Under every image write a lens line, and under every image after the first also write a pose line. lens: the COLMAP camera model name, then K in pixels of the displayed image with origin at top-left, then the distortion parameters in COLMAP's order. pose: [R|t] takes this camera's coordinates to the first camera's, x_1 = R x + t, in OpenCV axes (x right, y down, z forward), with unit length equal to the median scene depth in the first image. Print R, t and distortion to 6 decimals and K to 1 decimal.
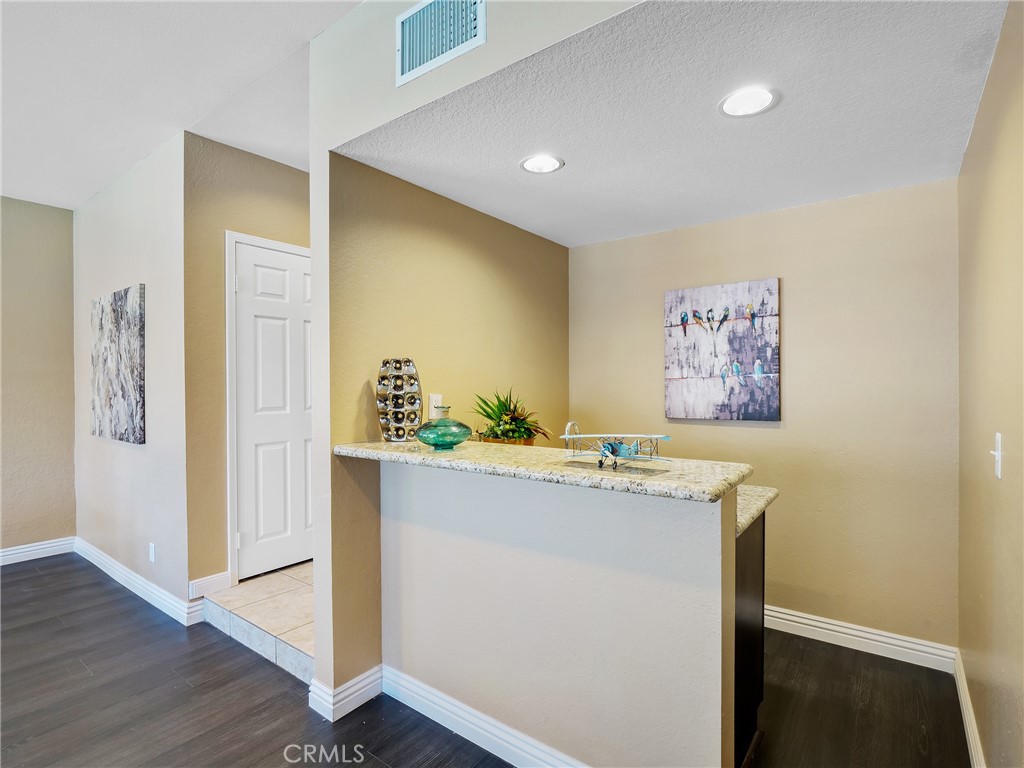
lens RADIAL K [[501.9, 0, 513.9], [0, 501.9, 388.4], [0, 0, 1]] dist [-0.013351, -0.000946]
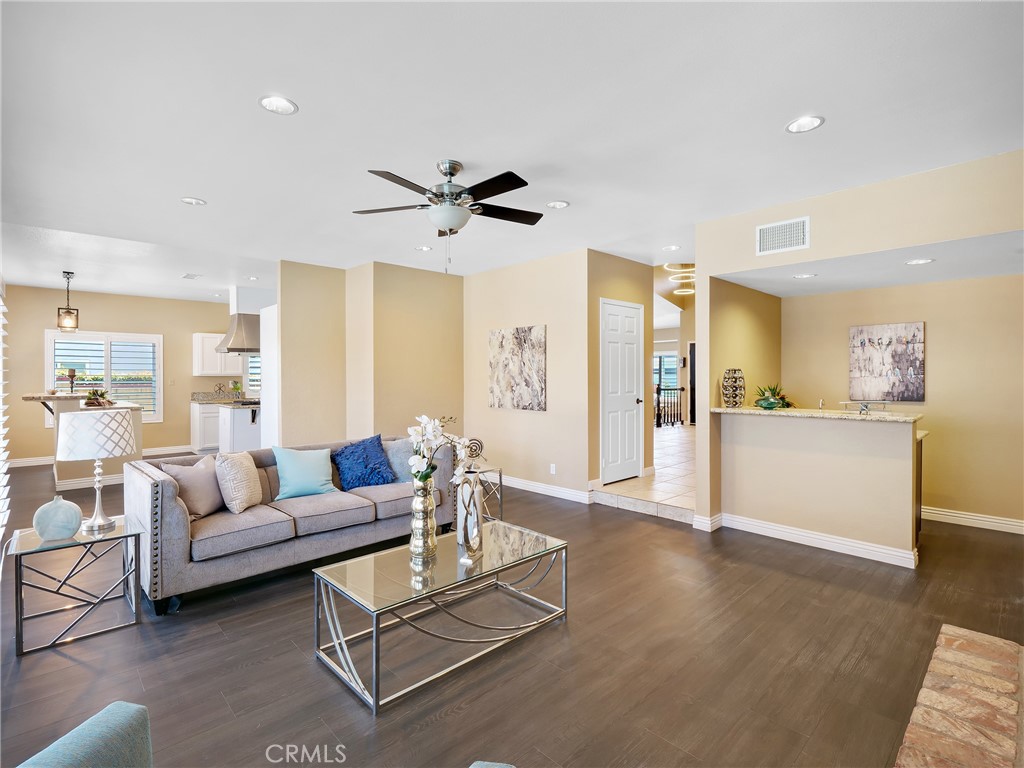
lens RADIAL K [[501.9, 0, 521.3], [0, 501.9, 379.2], [0, 0, 1]] dist [-0.013351, -0.000946]
pose [[0.989197, 0.004400, -0.146526, -0.612887], [-0.004199, 0.999990, 0.001682, -0.011115], [0.146532, -0.001048, 0.989205, -0.939650]]
